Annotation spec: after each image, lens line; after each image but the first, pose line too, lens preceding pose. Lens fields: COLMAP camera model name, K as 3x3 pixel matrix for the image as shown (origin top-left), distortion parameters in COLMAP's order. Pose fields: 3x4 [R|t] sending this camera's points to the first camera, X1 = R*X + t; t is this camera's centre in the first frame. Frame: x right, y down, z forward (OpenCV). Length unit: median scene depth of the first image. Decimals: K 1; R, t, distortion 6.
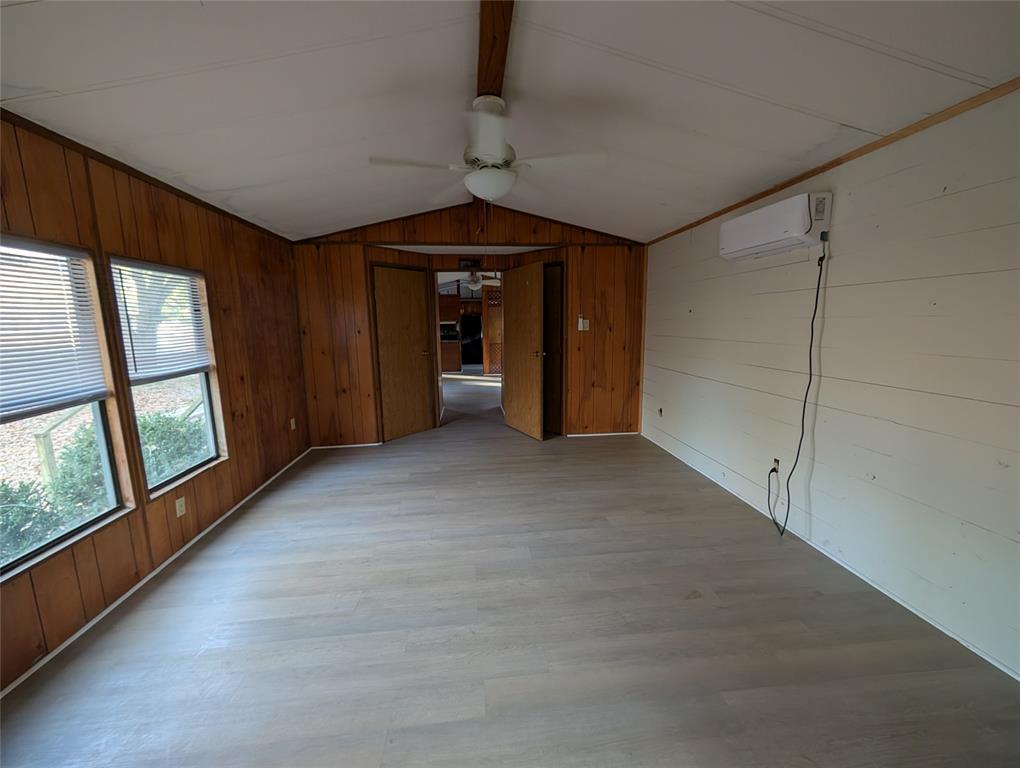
lens RADIAL K [[385.2, 0, 512.8], [0, 385.2, 386.1], [0, 0, 1]] dist [0.000199, -0.000410]
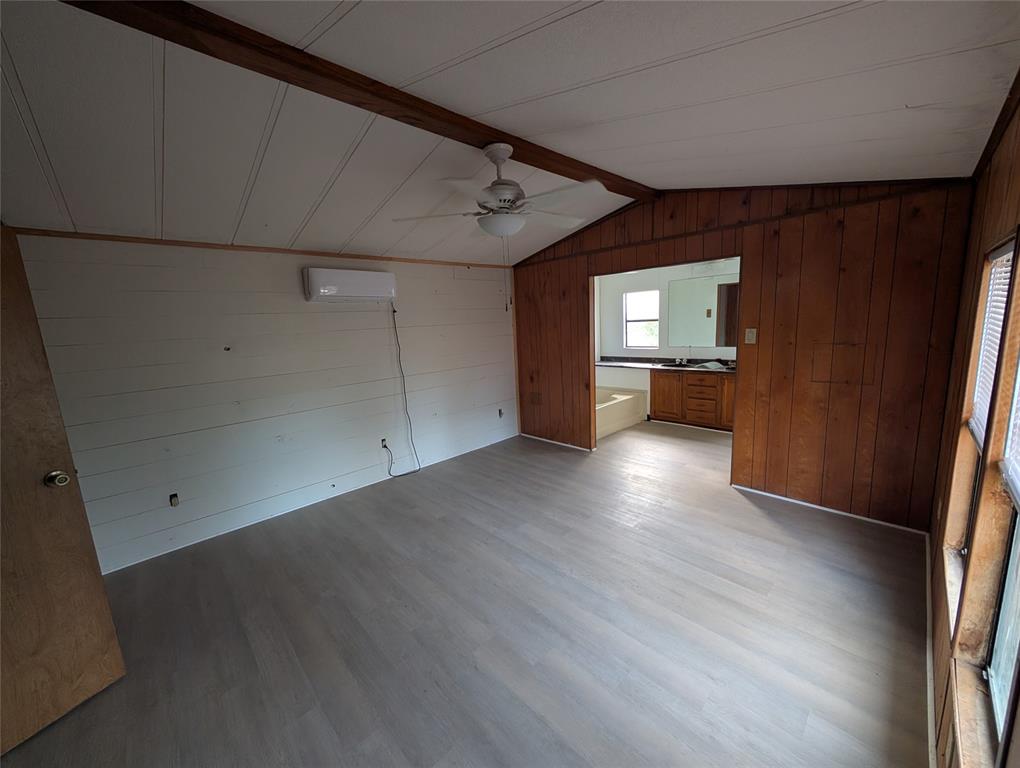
lens RADIAL K [[385.2, 0, 510.9], [0, 385.2, 386.9], [0, 0, 1]] dist [0.000199, -0.000410]
pose [[-0.598119, -0.092244, 0.796081, -0.729451], [0.188477, 0.949300, 0.251606, -0.266465], [-0.778929, 0.300533, -0.550409, 1.282236]]
